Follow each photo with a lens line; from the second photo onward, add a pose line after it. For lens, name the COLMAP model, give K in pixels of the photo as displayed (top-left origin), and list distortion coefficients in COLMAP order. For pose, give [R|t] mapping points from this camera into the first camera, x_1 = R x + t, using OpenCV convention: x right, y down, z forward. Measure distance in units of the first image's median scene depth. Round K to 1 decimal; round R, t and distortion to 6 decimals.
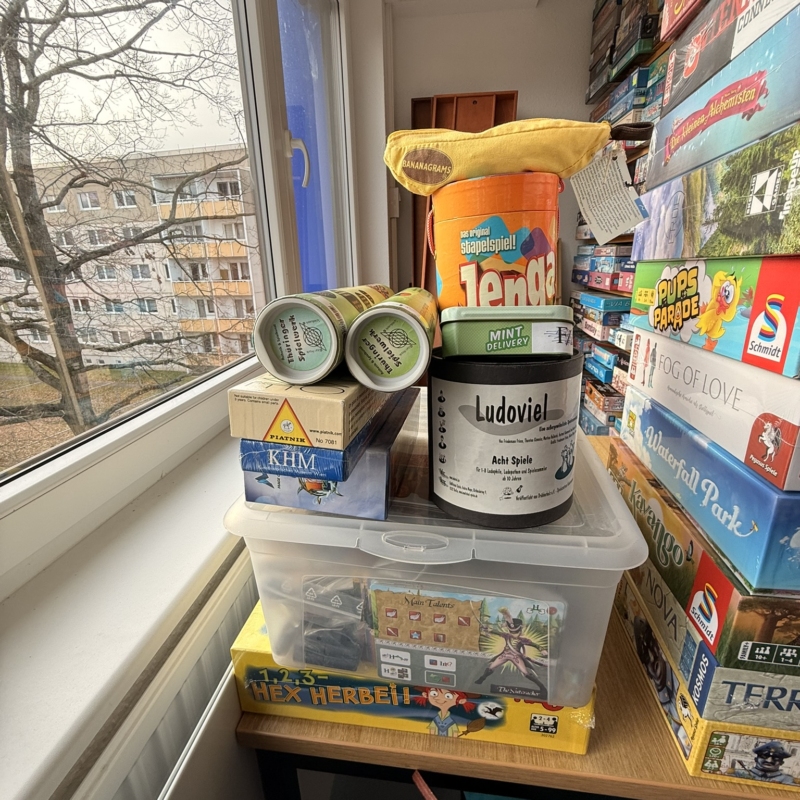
lens RADIAL K [[426.2, 0, 411.8], [0, 426.2, 400.1], [0, 0, 1]] dist [0.002820, -0.000627]
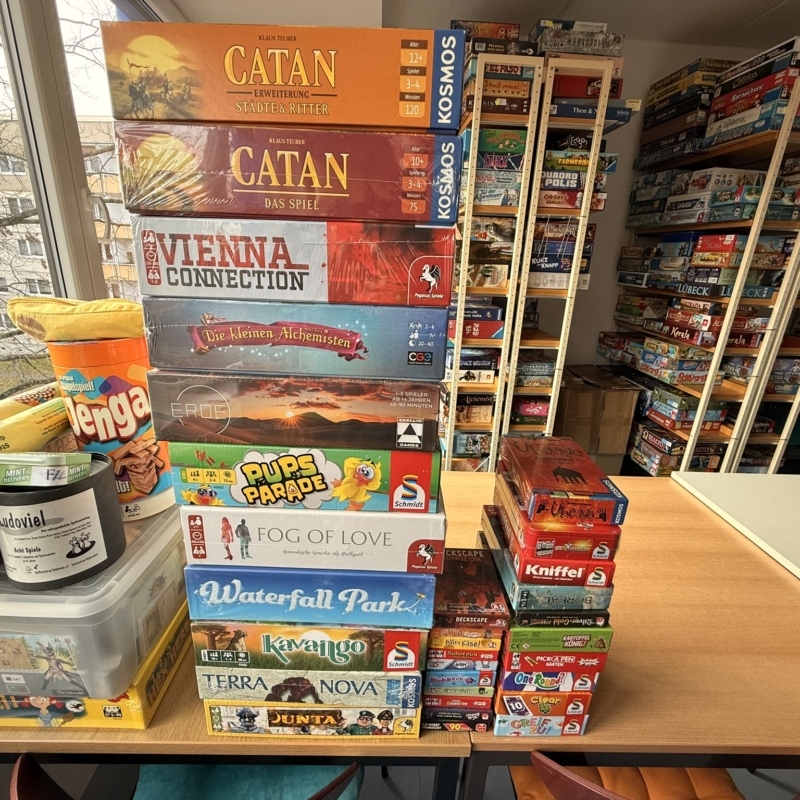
lens RADIAL K [[426.2, 0, 411.8], [0, 426.2, 400.1], [0, 0, 1]] dist [0.002820, -0.000627]
pose [[0.988024, 0.011310, 0.153886, 1.183536], [-0.013578, 0.999814, 0.013693, -0.386496], [-0.153702, -0.015618, 0.987994, -0.657836]]
